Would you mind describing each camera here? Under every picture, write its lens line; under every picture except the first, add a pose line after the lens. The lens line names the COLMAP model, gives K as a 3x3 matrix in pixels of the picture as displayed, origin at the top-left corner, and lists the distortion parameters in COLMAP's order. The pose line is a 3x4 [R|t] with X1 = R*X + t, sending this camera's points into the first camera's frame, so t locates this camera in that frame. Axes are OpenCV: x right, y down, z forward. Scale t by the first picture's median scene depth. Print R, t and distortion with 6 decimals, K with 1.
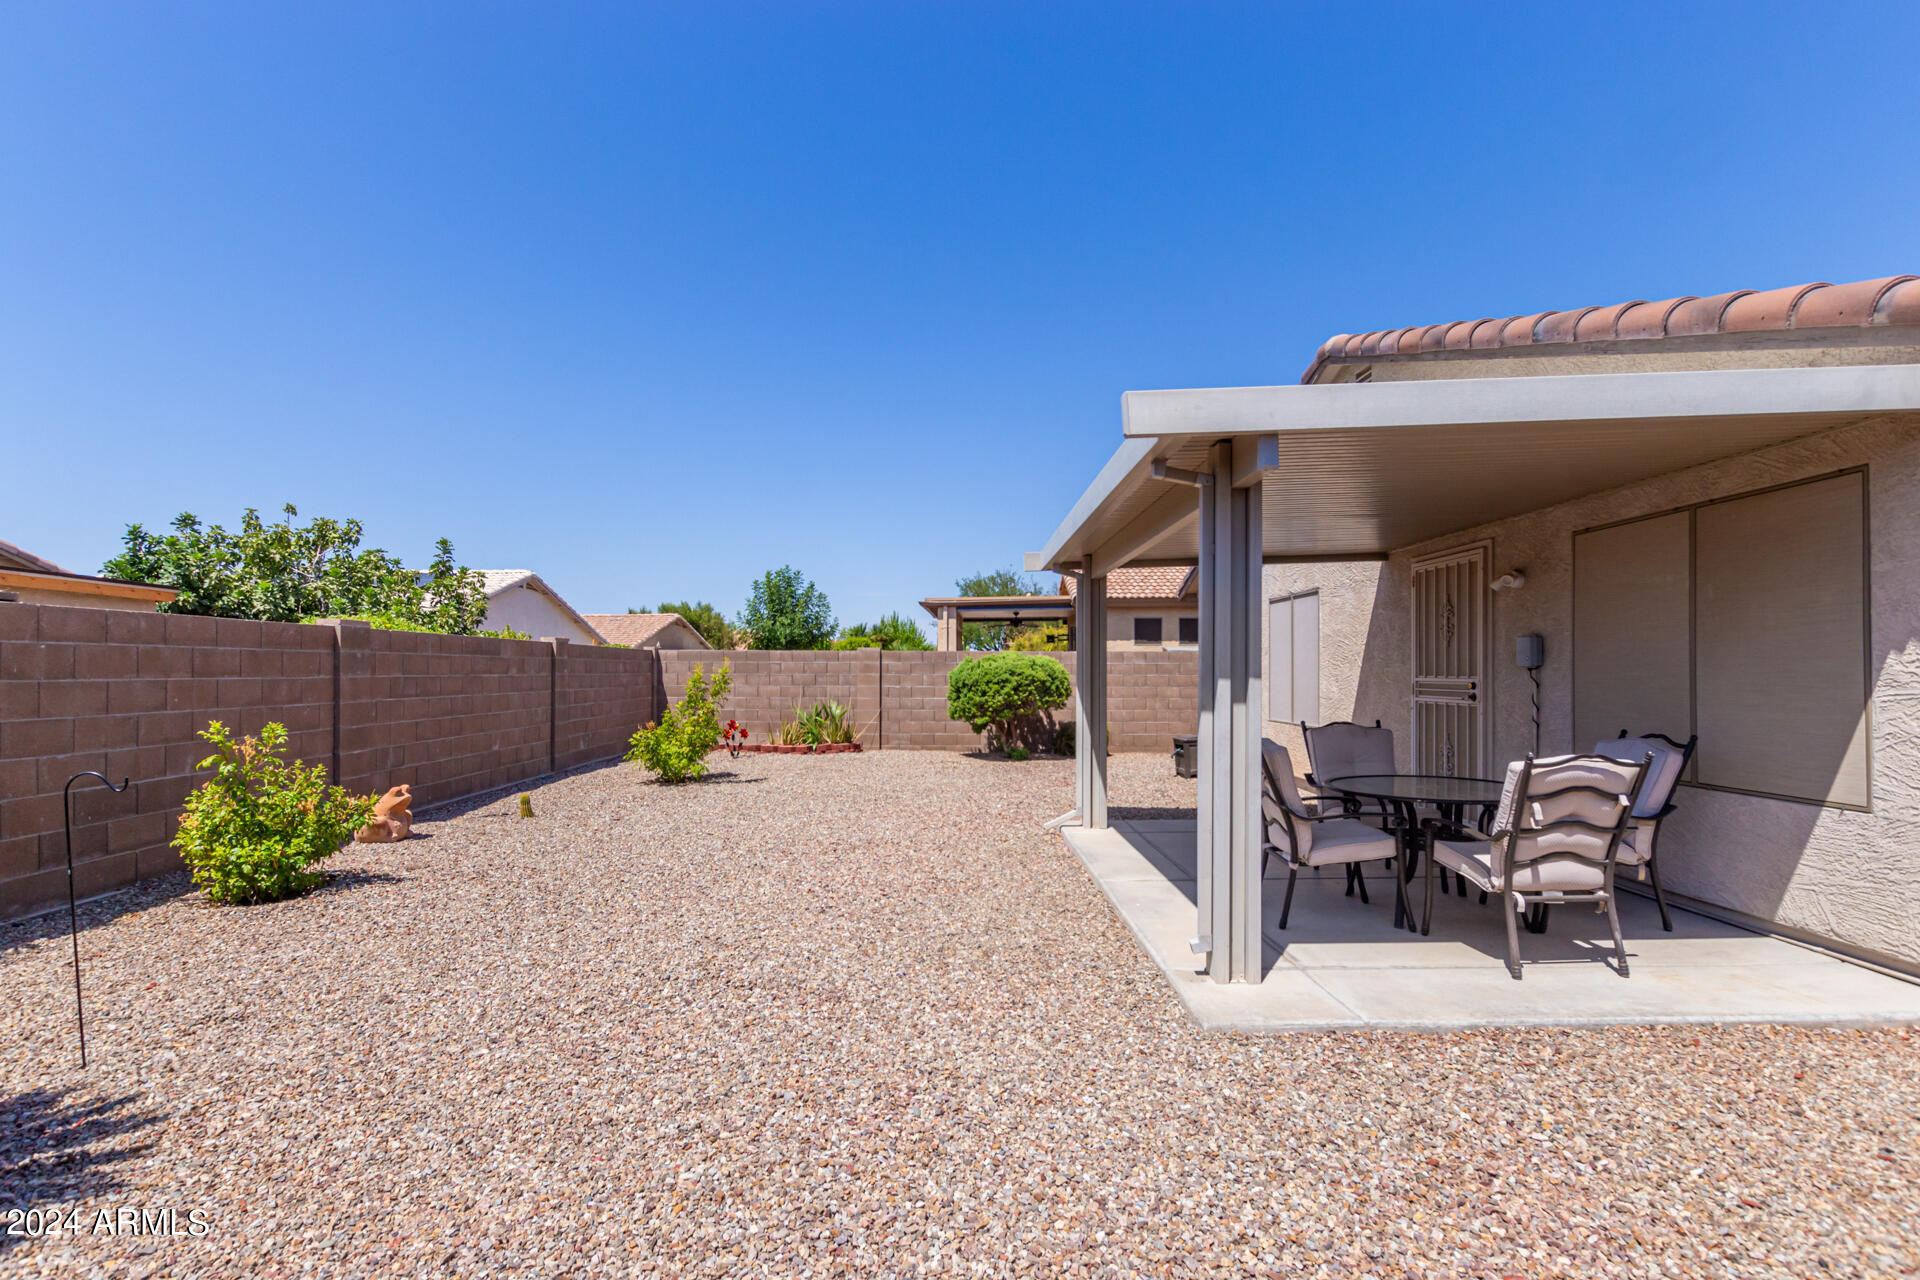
lens RADIAL K [[880.4, 0, 947.4], [0, 880.4, 670.3], [0, 0, 1]] dist [0.003352, -0.001702]
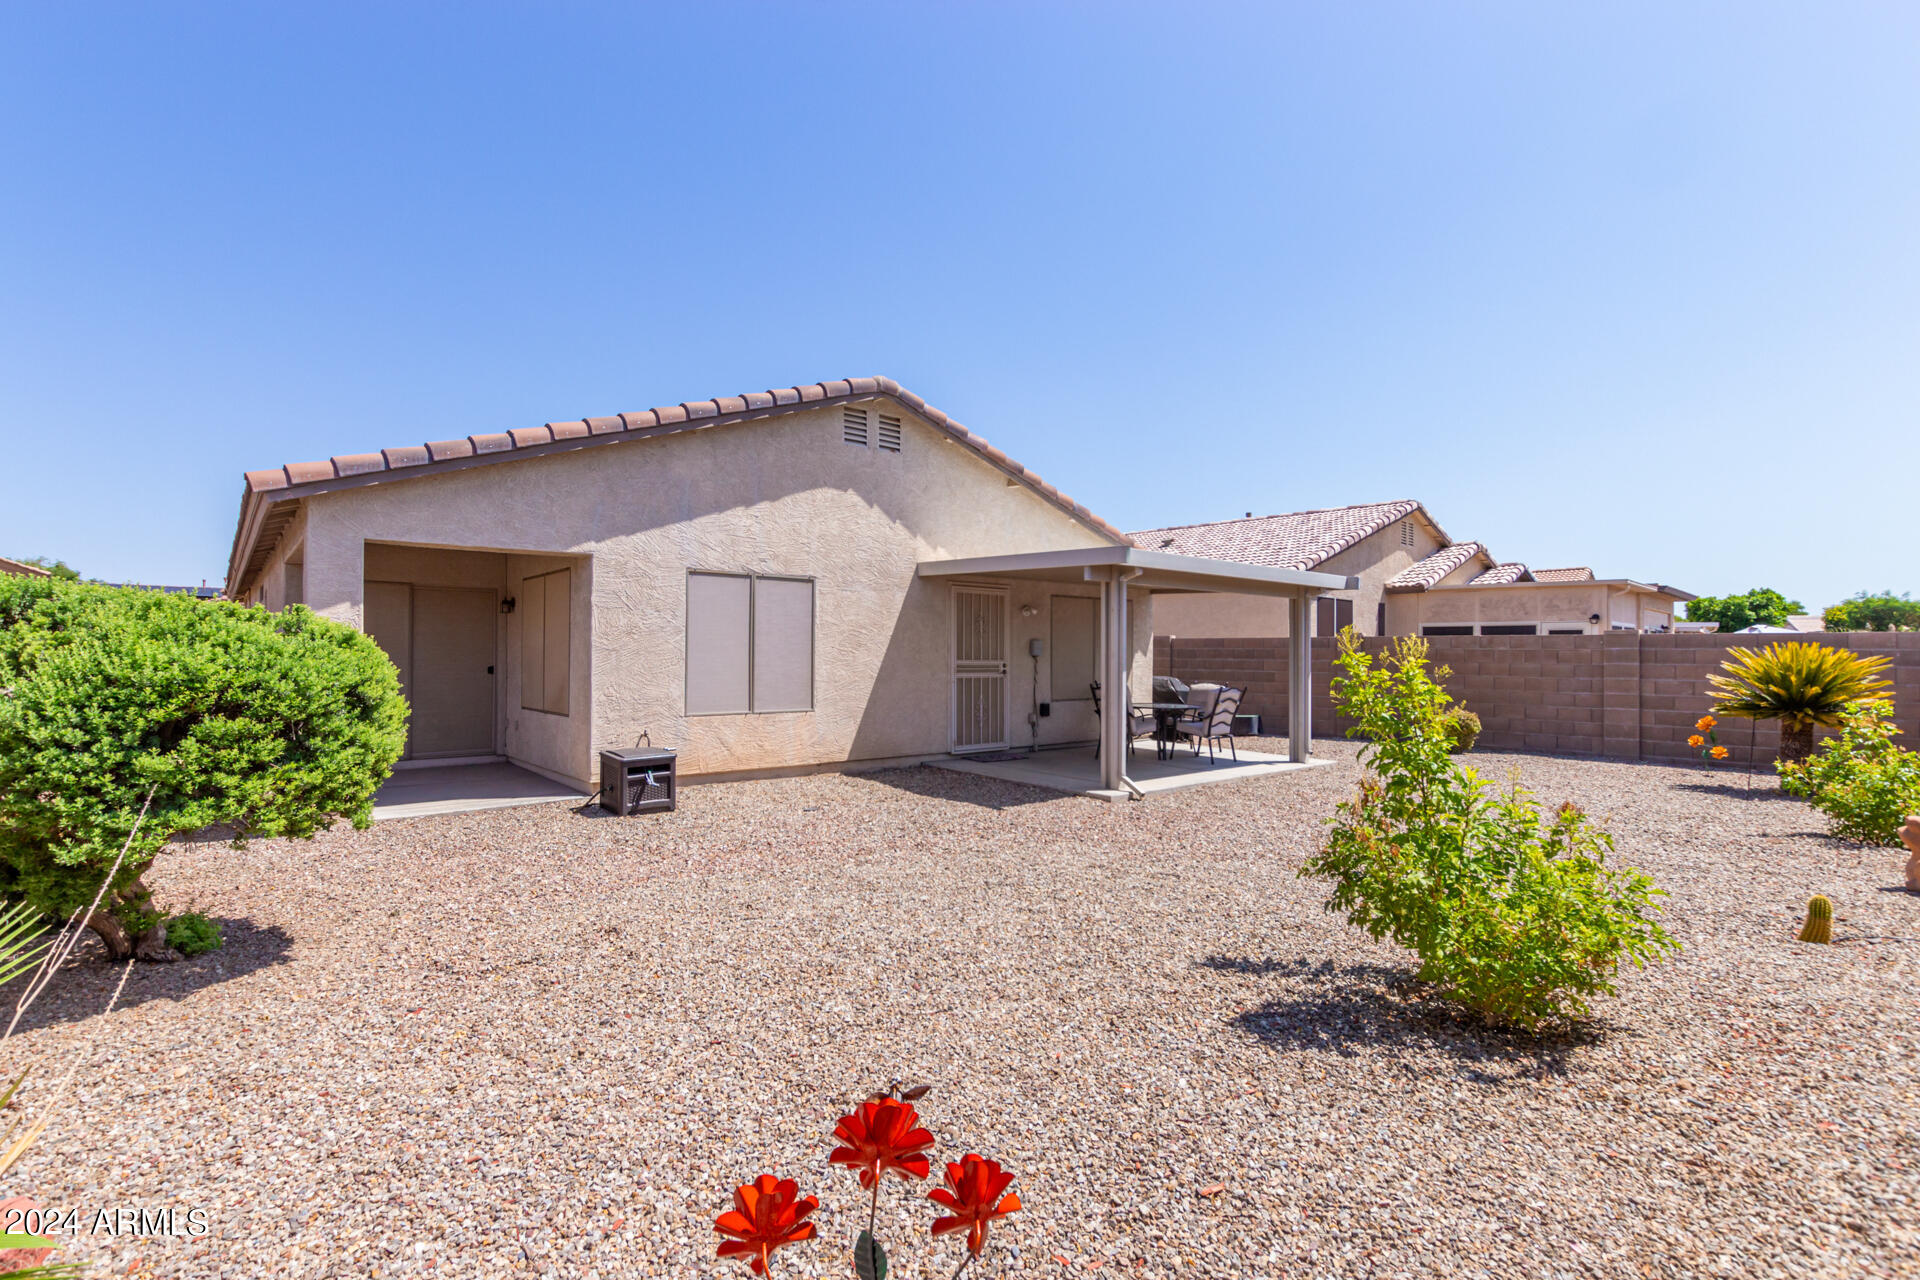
lens RADIAL K [[880.4, 0, 951.6], [0, 880.4, 650.2], [0, 0, 1]] dist [0.003352, -0.001702]
pose [[-0.642806, 0.001042, 0.766028, -0.726175], [-0.006698, 0.999953, -0.006981, -0.000760], [-0.766000, -0.009619, -0.642769, 2.307839]]
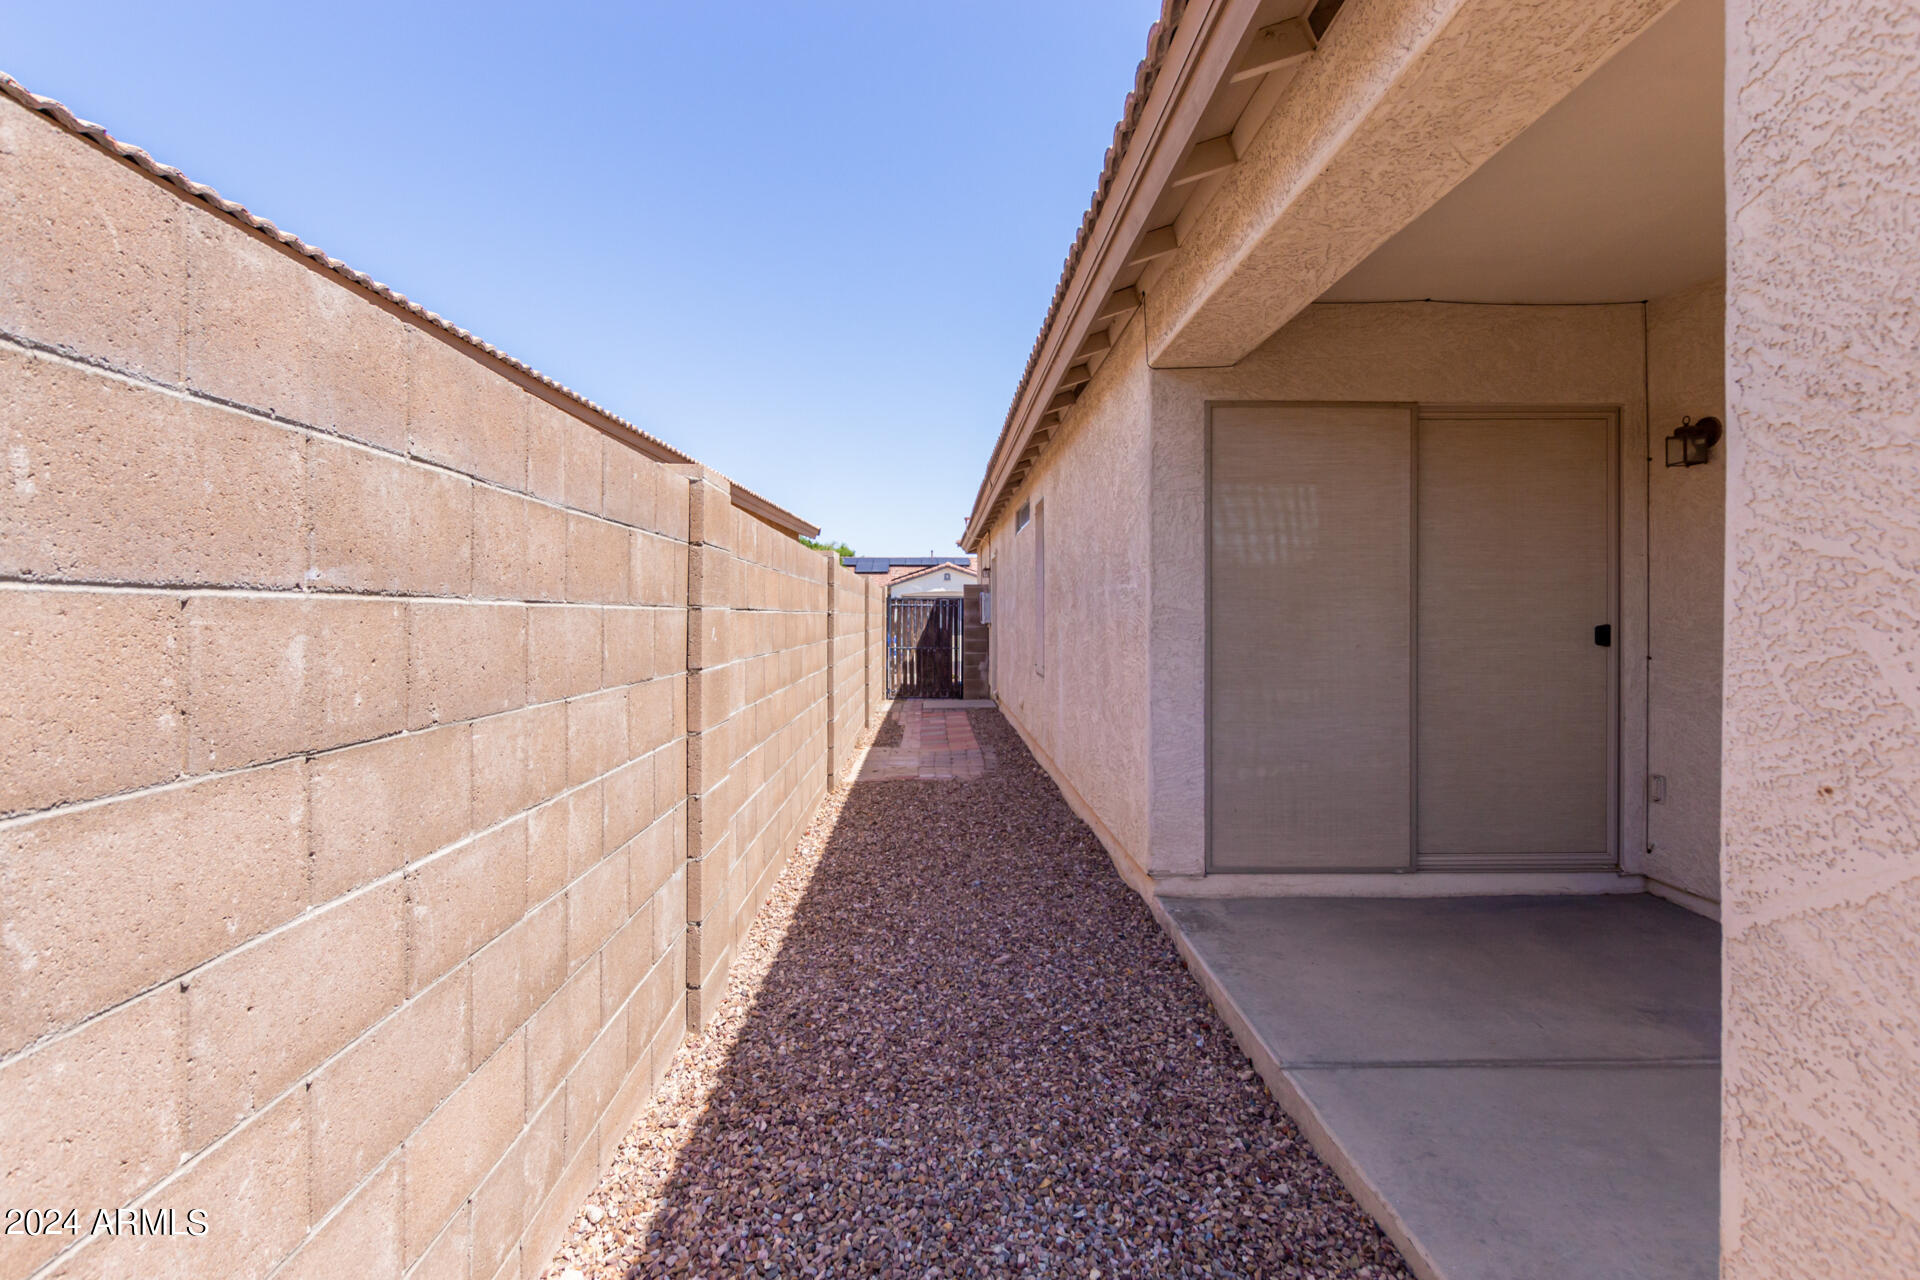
lens RADIAL K [[880.4, 0, 954.1], [0, 880.4, 624.0], [0, 0, 1]] dist [0.003352, -0.001702]
pose [[-0.020722, -0.005038, 0.999773, 0.525317], [0.001764, 0.999986, 0.005076, 0.019331], [-0.999784, 0.001869, -0.020713, 2.356315]]
